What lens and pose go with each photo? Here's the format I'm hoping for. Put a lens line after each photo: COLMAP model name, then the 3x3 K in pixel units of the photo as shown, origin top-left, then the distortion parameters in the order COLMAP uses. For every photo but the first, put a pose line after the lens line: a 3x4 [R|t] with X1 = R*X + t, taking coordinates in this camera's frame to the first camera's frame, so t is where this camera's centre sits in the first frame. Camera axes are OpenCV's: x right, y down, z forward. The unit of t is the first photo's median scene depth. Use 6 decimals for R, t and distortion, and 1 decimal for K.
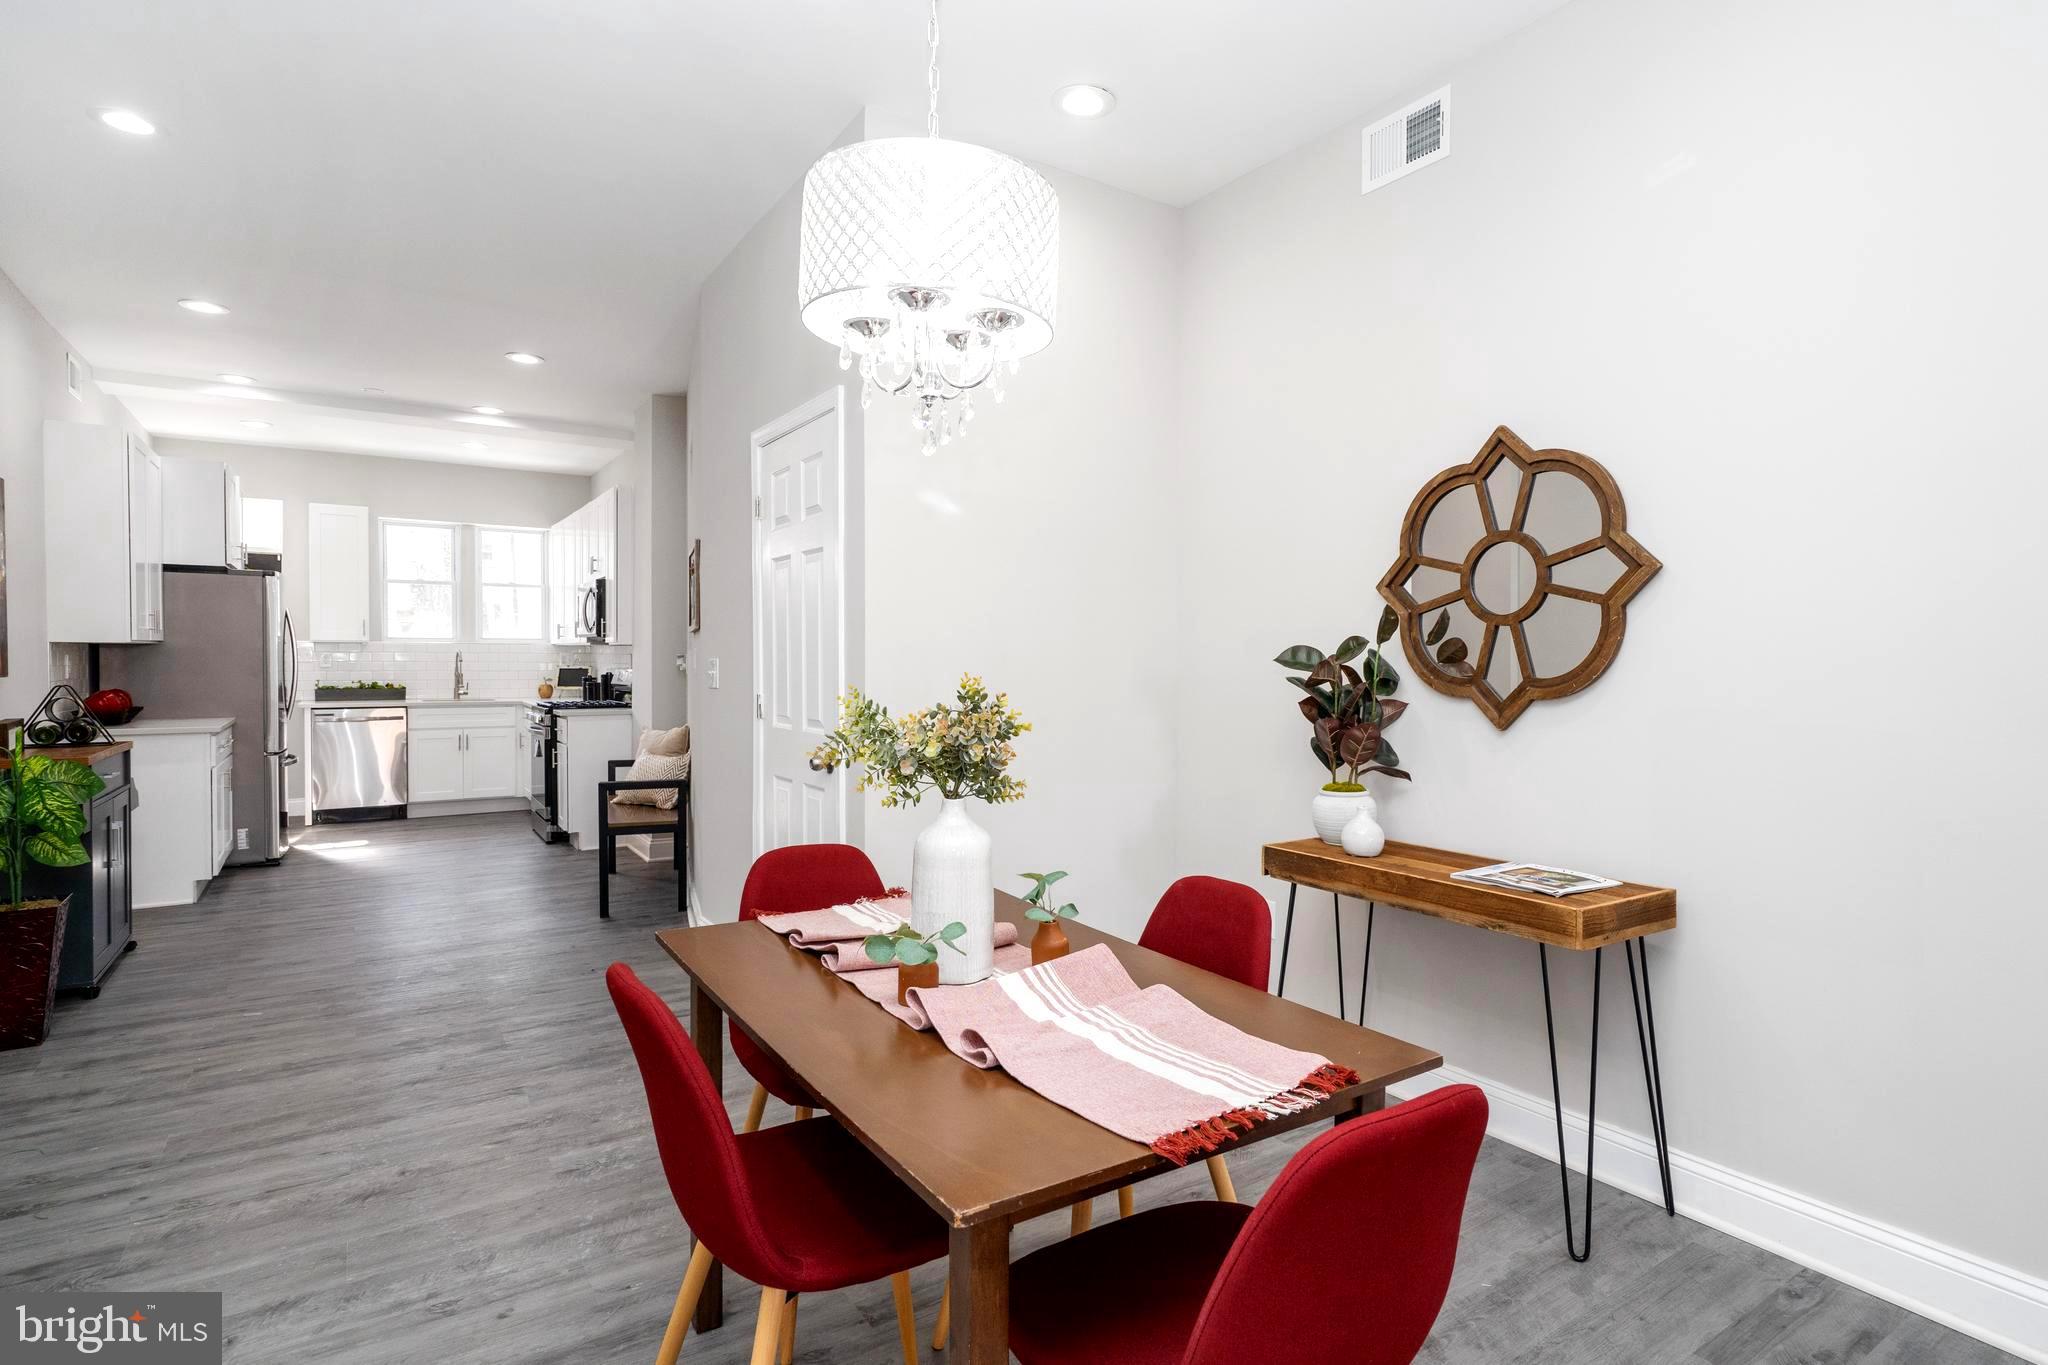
lens RADIAL K [[1045.5, 0, 1042.7], [0, 1045.5, 674.4], [0, 0, 1]] dist [0.002586, 0.000345]
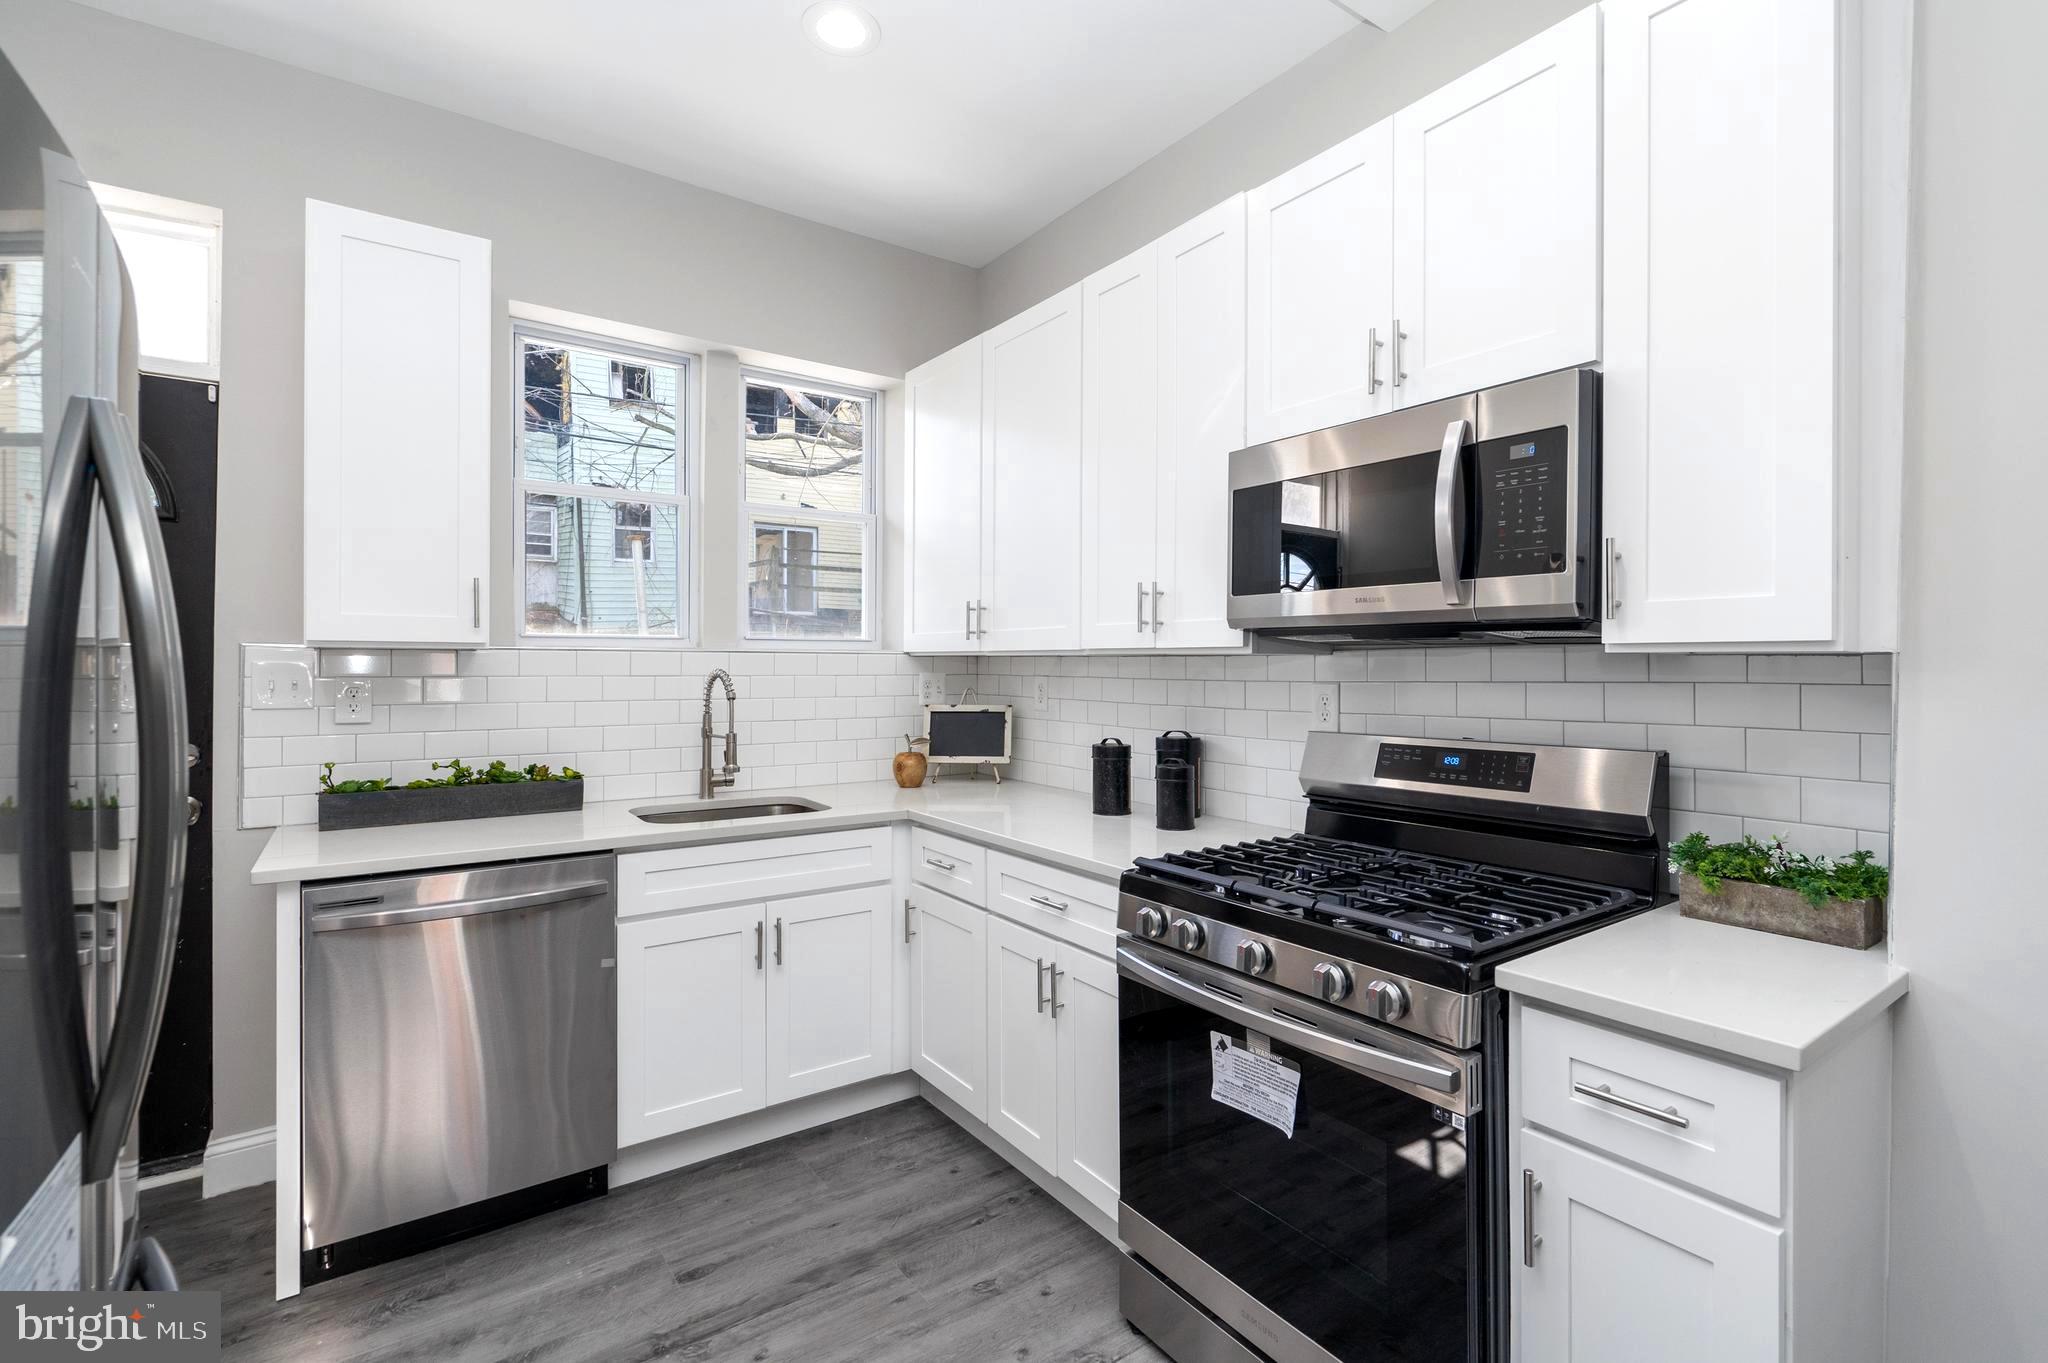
lens RADIAL K [[927.4, 0, 1042.8], [0, 927.4, 662.3], [0, 0, 1]] dist [-0.005133, -0.000089]
pose [[0.998756, -0.001971, 0.049829, -0.621152], [0.002962, 0.999799, -0.019819, -0.025442], [-0.049780, 0.019942, 0.998561, 0.898944]]
